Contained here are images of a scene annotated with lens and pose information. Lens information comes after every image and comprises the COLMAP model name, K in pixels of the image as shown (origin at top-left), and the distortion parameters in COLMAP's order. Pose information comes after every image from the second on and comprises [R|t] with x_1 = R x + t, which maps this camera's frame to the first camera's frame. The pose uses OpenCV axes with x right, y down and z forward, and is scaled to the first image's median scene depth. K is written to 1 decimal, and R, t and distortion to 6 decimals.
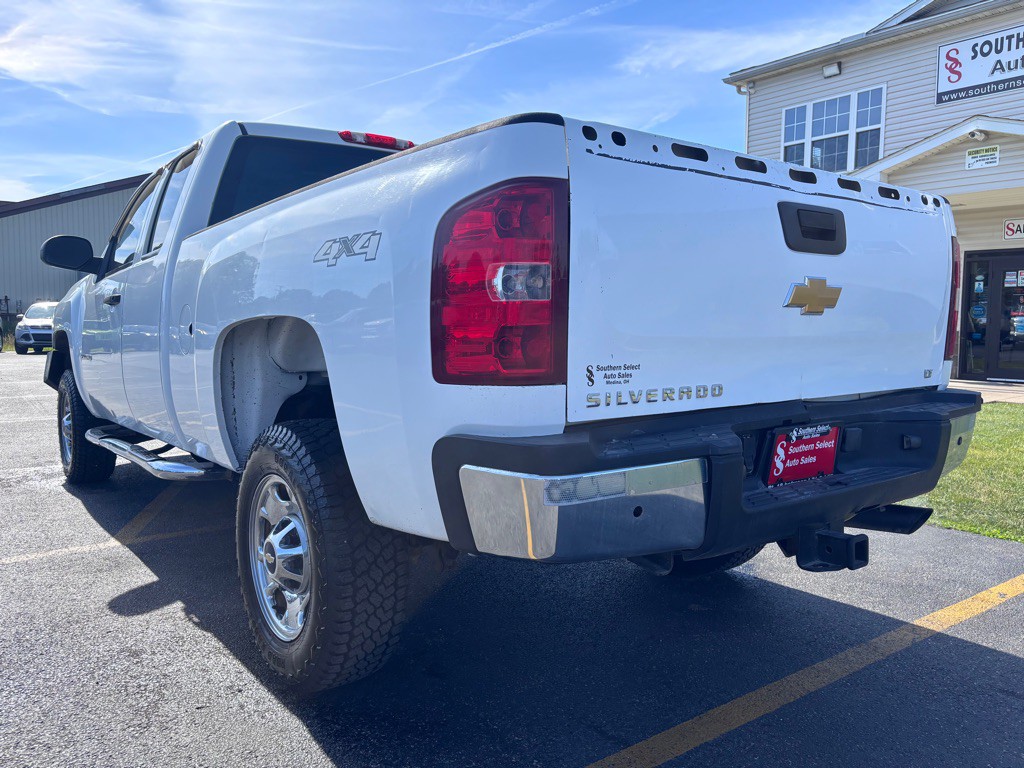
lens RADIAL K [[777.4, 0, 508.7], [0, 777.4, 363.1], [0, 0, 1]] dist [0.048819, -0.048546]
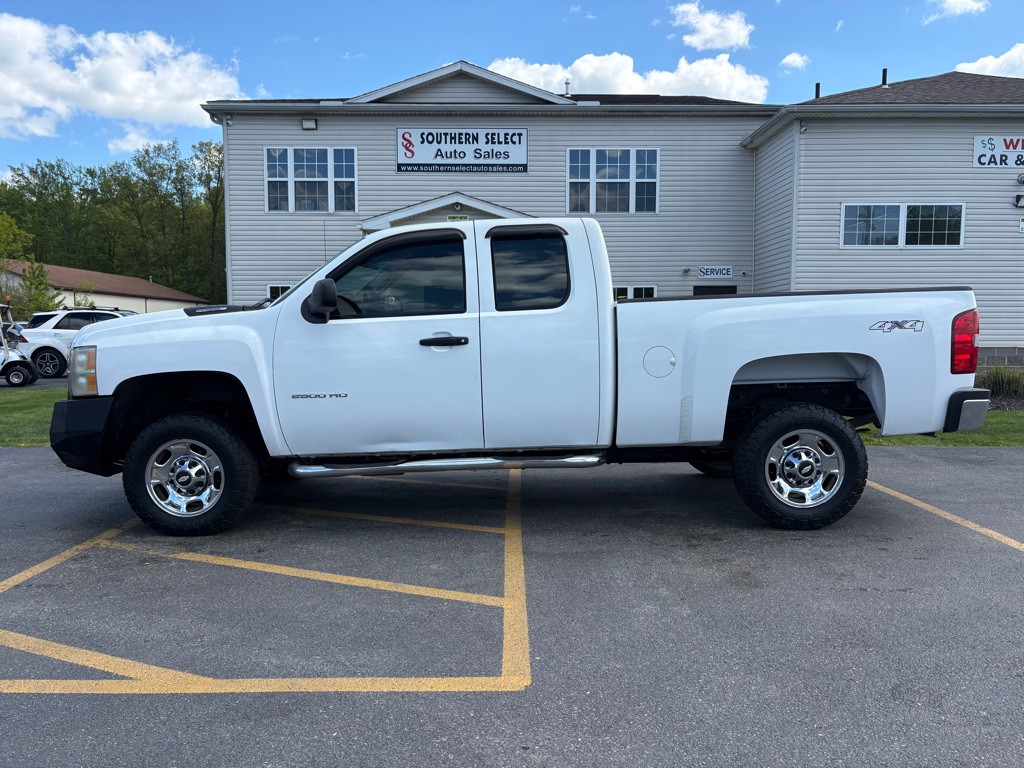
lens RADIAL K [[778.6, 0, 496.7], [0, 778.6, 388.3], [0, 0, 1]] dist [0.035787, -0.004116]
pose [[0.620343, -0.068328, 0.781349, -0.430279], [0.052624, 0.997579, 0.045456, -0.018423], [-0.782563, 0.012919, 0.622437, 0.062055]]
